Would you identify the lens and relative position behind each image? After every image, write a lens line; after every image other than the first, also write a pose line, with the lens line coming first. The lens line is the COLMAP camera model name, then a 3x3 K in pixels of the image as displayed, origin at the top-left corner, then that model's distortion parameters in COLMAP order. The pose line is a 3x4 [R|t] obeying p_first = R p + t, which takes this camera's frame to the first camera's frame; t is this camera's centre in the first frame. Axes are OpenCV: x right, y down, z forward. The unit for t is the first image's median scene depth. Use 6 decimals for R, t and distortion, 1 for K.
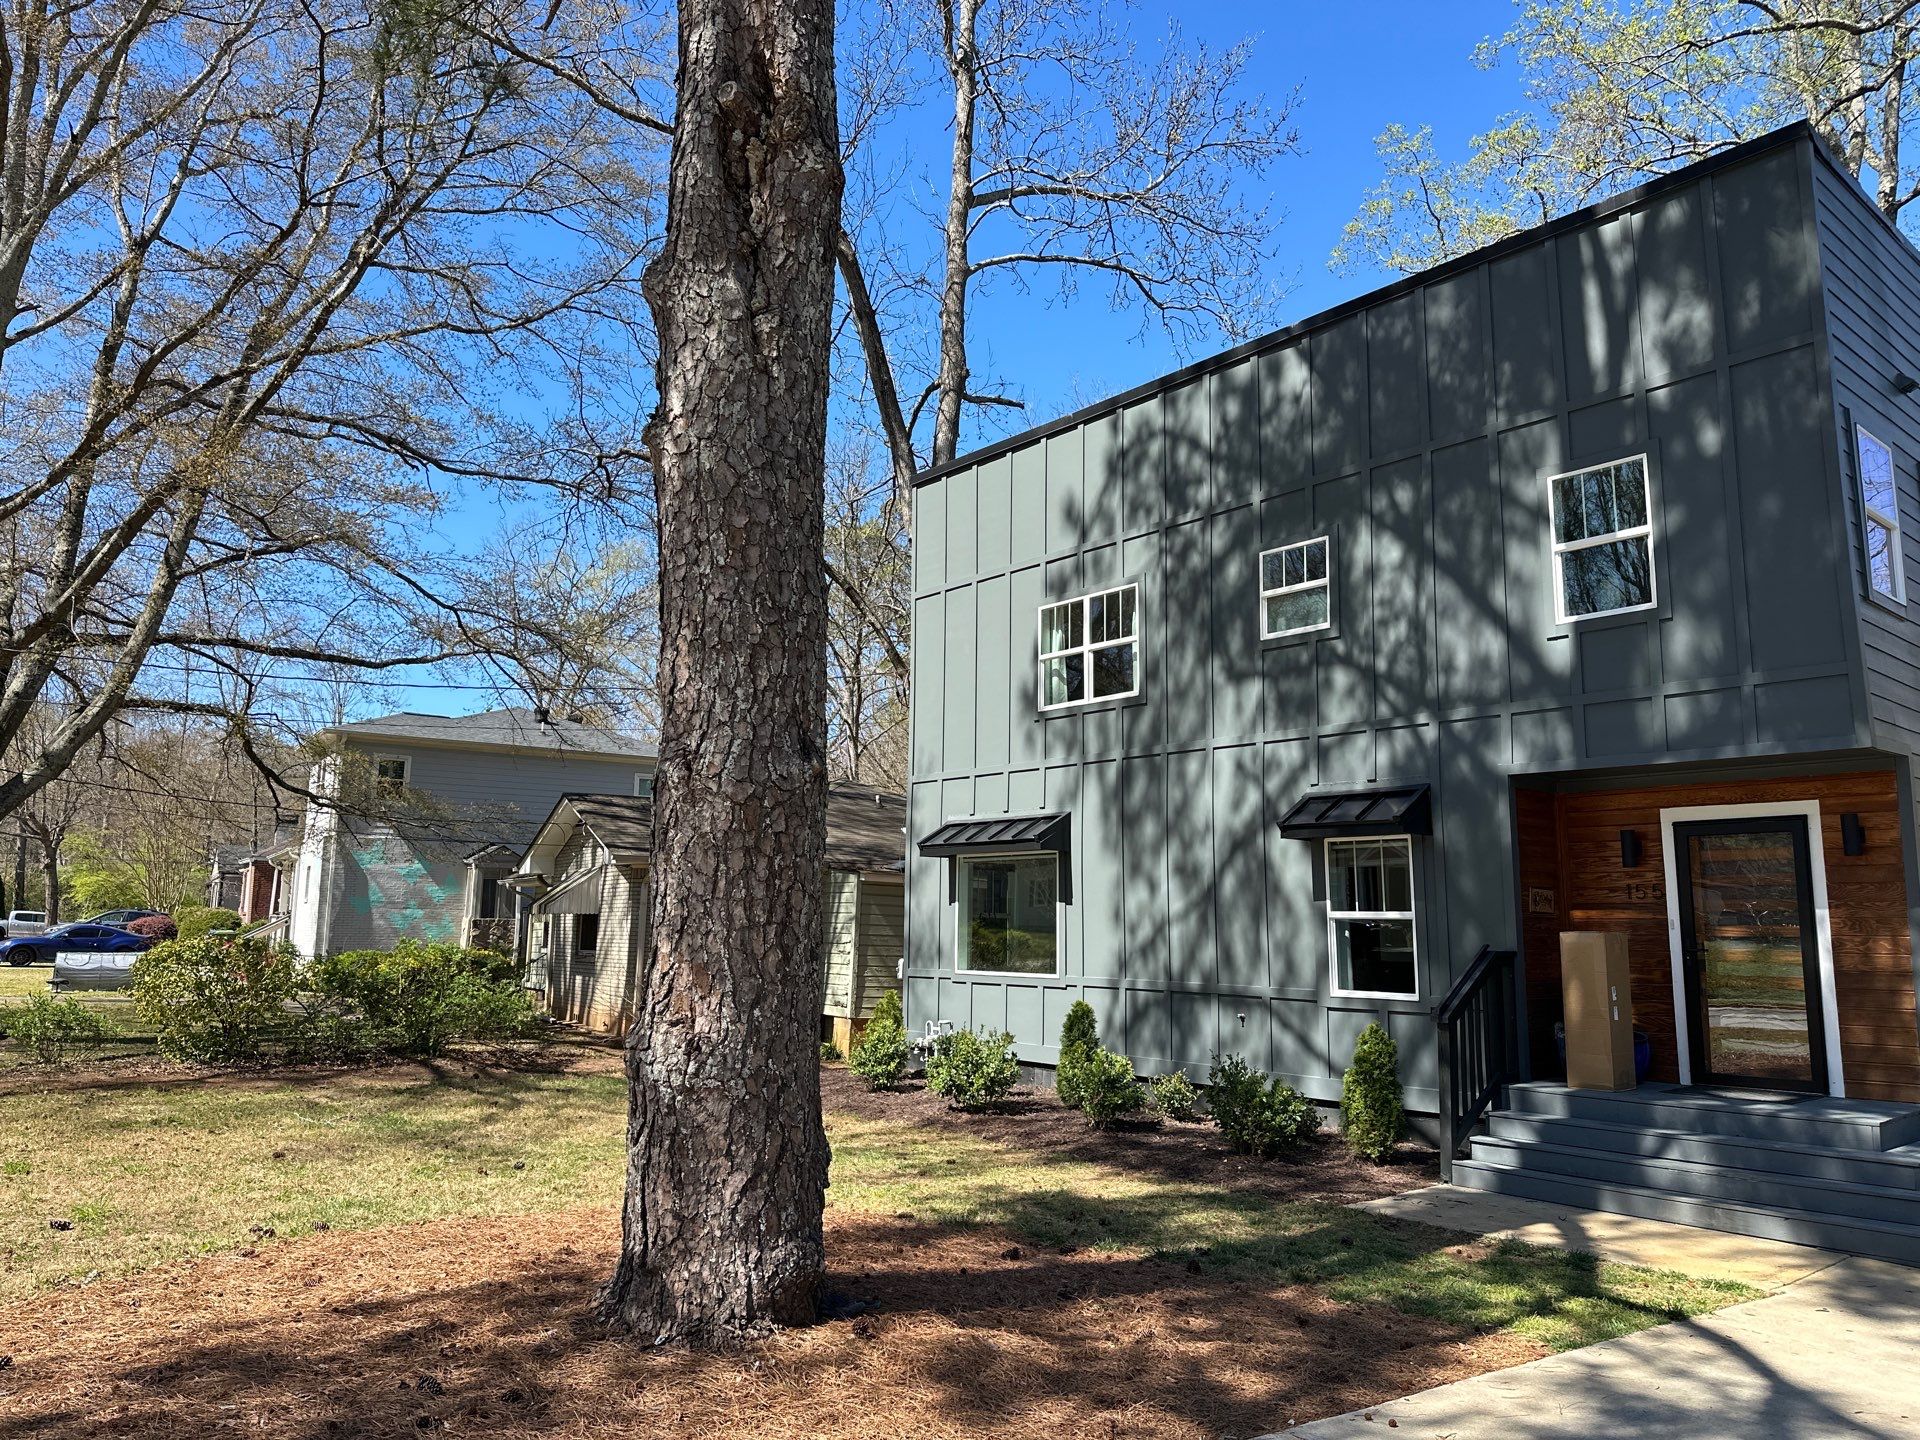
lens RADIAL K [[1362.1, 0, 960.0], [0, 1362.1, 720.0], [0, 0, 1]] dist [-0.001306, 0.000417]
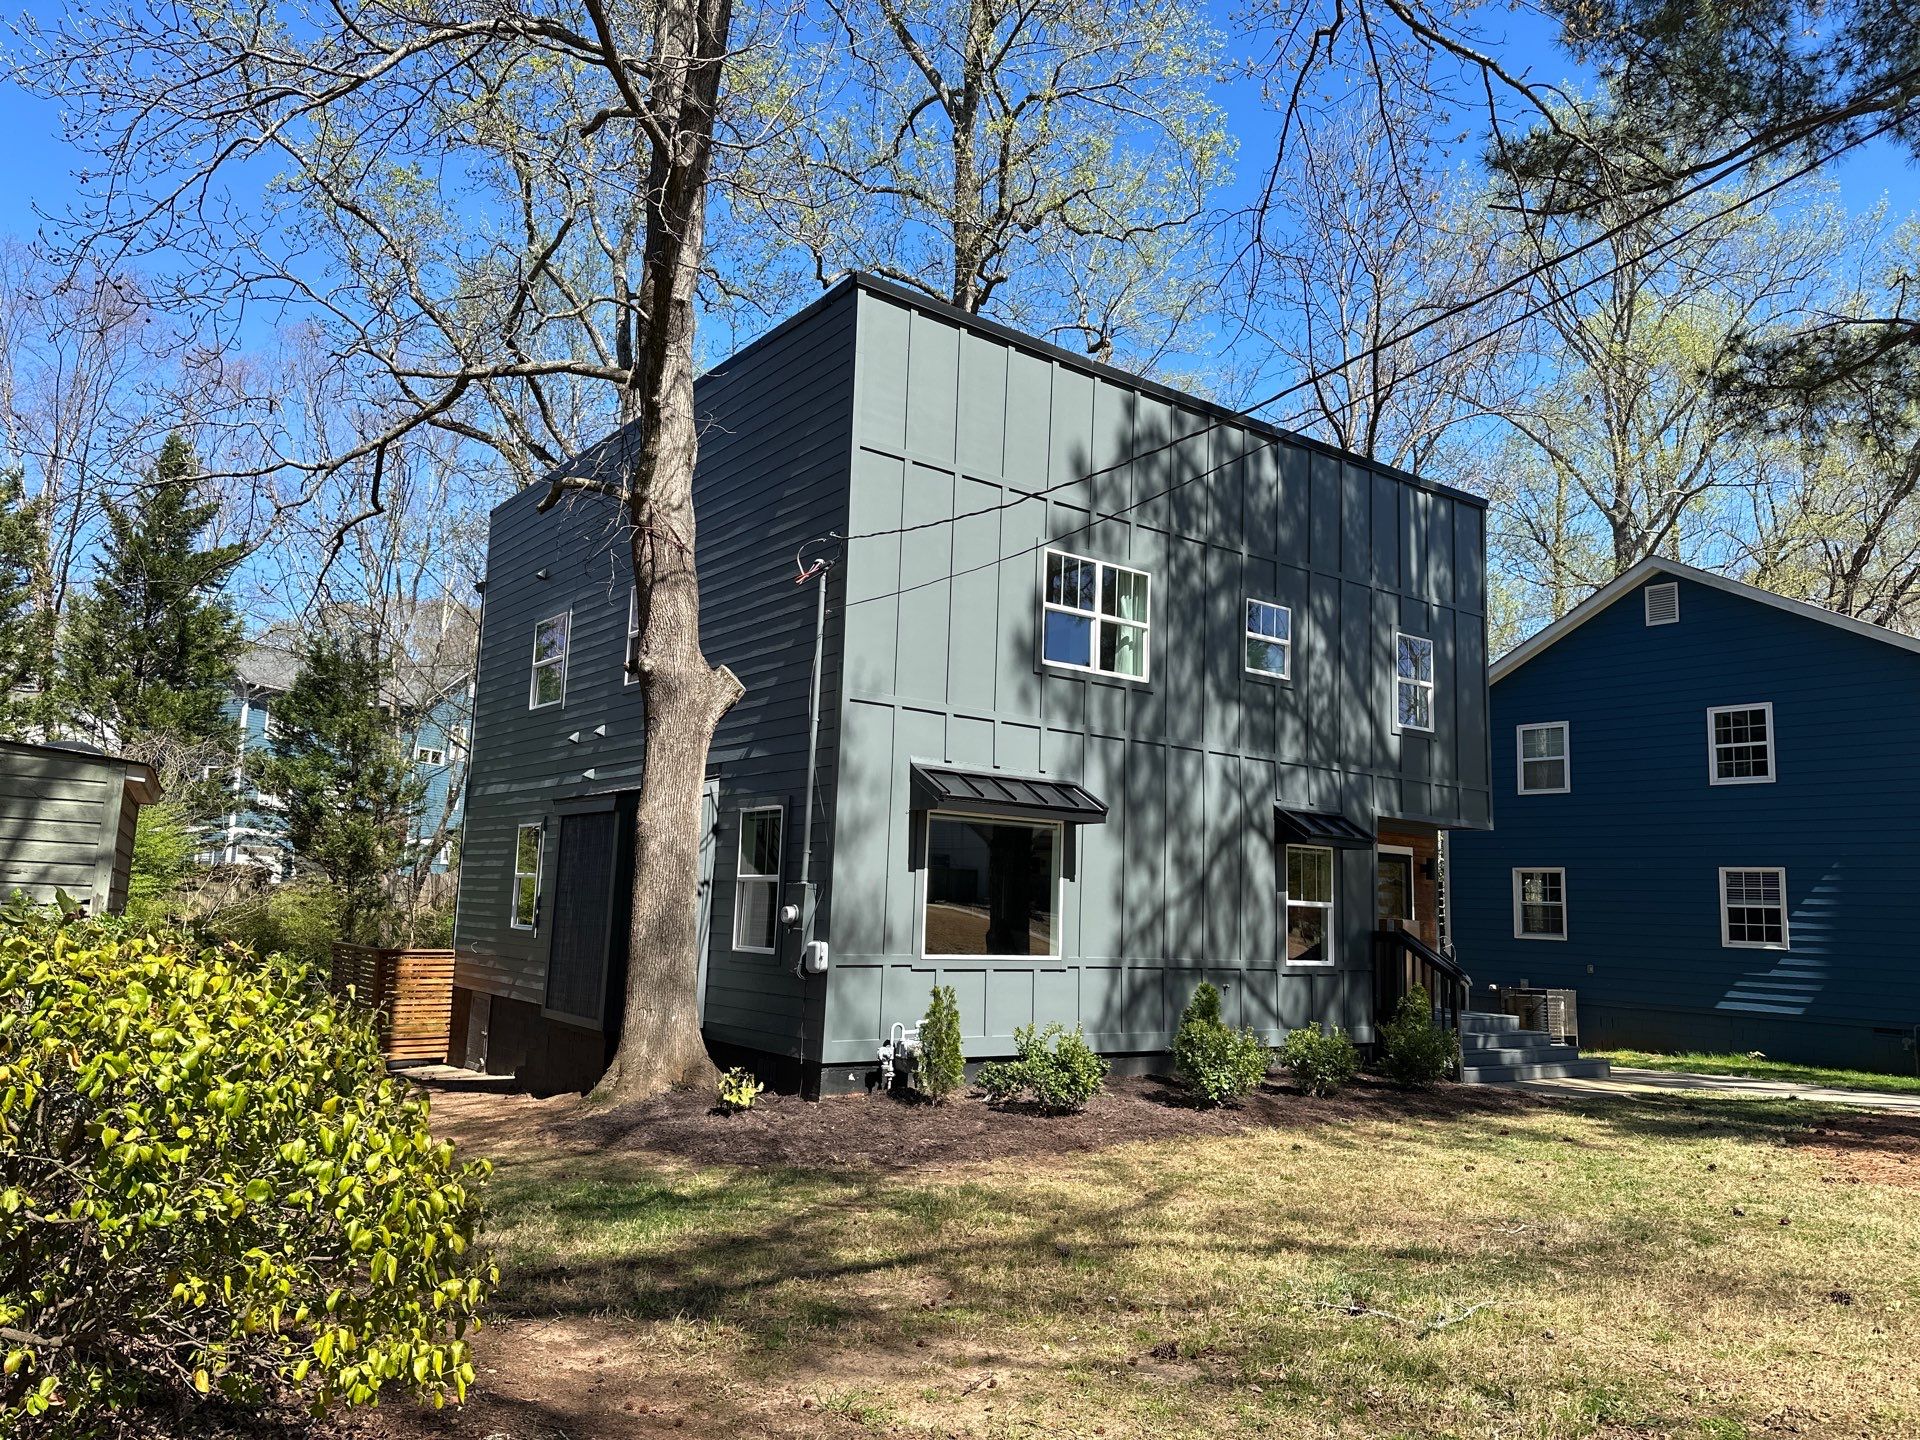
lens RADIAL K [[1362.1, 0, 960.0], [0, 1362.1, 720.0], [0, 0, 1]] dist [-0.001306, 0.000417]
pose [[0.051815, 0.113451, 0.992192, -0.969183], [-0.193747, 0.975791, -0.101458, 0.149641], [-0.979682, -0.186977, 0.072541, 1.144612]]
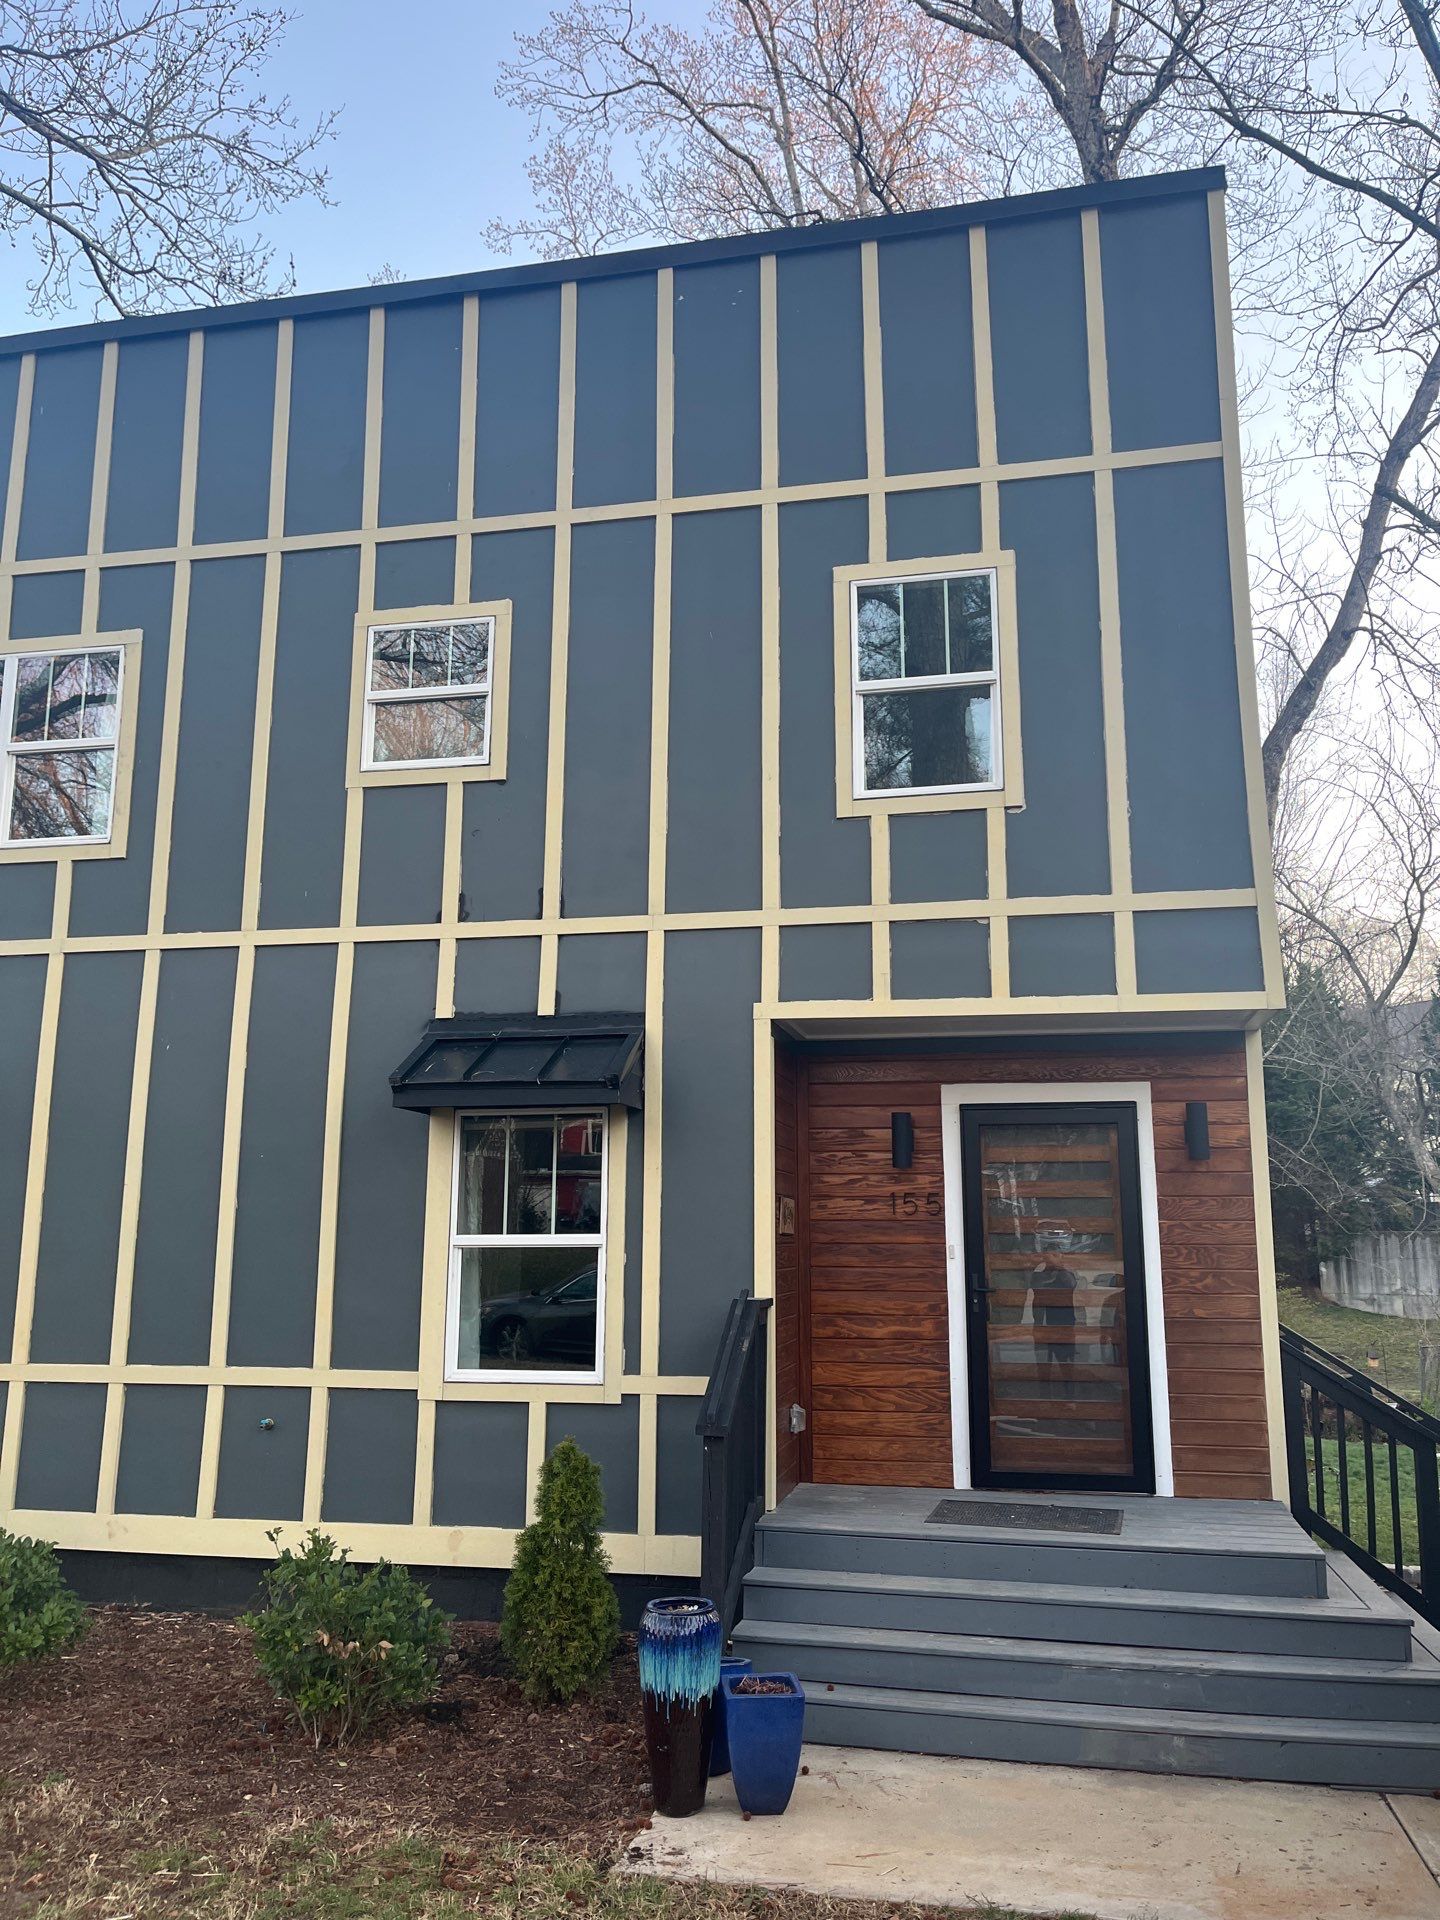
lens RADIAL K [[1362.1, 0, 720.0], [0, 1362.1, 960.0], [0, 0, 1]] dist [-0.001306, 0.000417]
pose [[0.779366, 0.098407, 0.618792, -0.013342], [-0.089830, 0.994936, -0.045085, 0.036301], [-0.620096, -0.020449, 0.784260, 0.437557]]
